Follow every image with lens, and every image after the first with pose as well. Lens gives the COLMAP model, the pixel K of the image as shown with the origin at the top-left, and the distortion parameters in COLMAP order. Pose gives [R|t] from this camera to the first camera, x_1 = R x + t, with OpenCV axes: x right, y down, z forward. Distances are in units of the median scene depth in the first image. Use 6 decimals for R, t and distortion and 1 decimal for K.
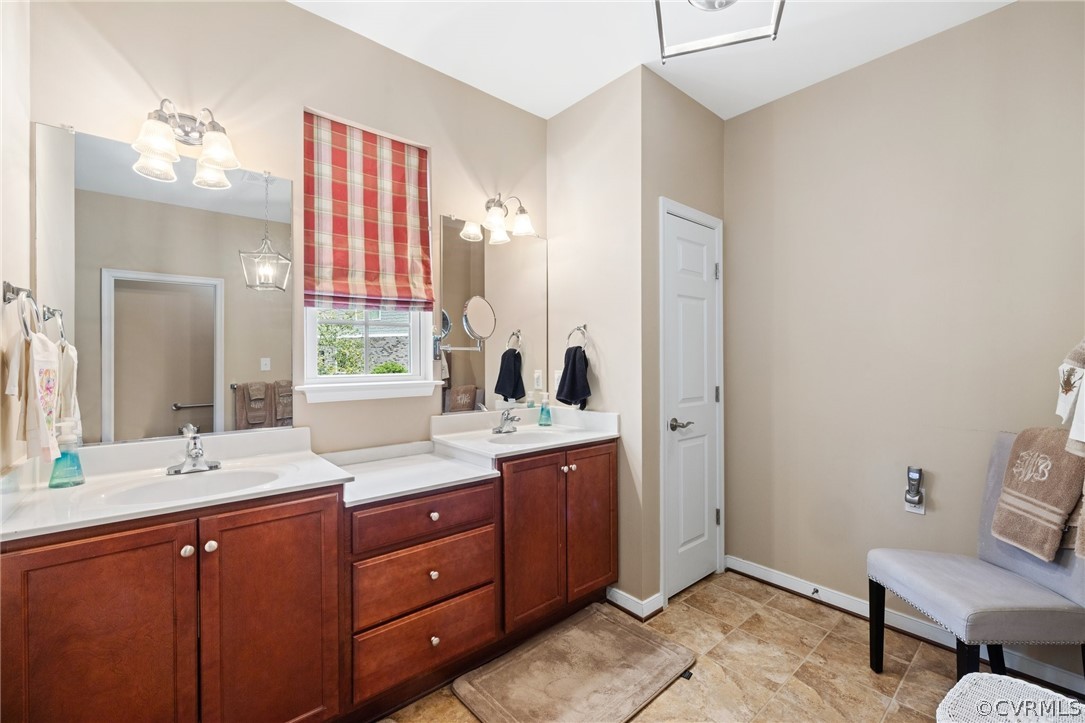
lens RADIAL K [[456.4, 0, 540.5], [0, 456.4, 361.4], [0, 0, 1]] dist [-0.003090, 0.001196]
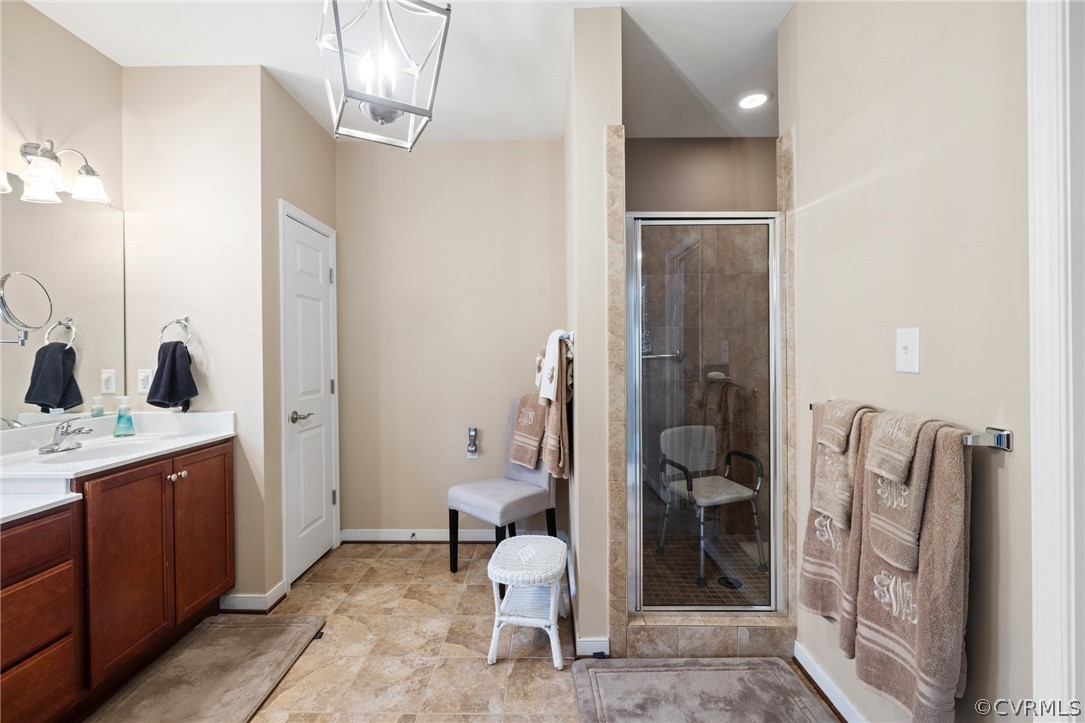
lens RADIAL K [[456.4, 0, 543.7], [0, 456.4, 358.4], [0, 0, 1]] dist [-0.003090, 0.001196]
pose [[0.655052, -0.010025, 0.755518, -0.133846], [0.009250, 0.999943, 0.005248, 0.002332], [-0.755528, 0.003551, 0.655107, -0.134812]]
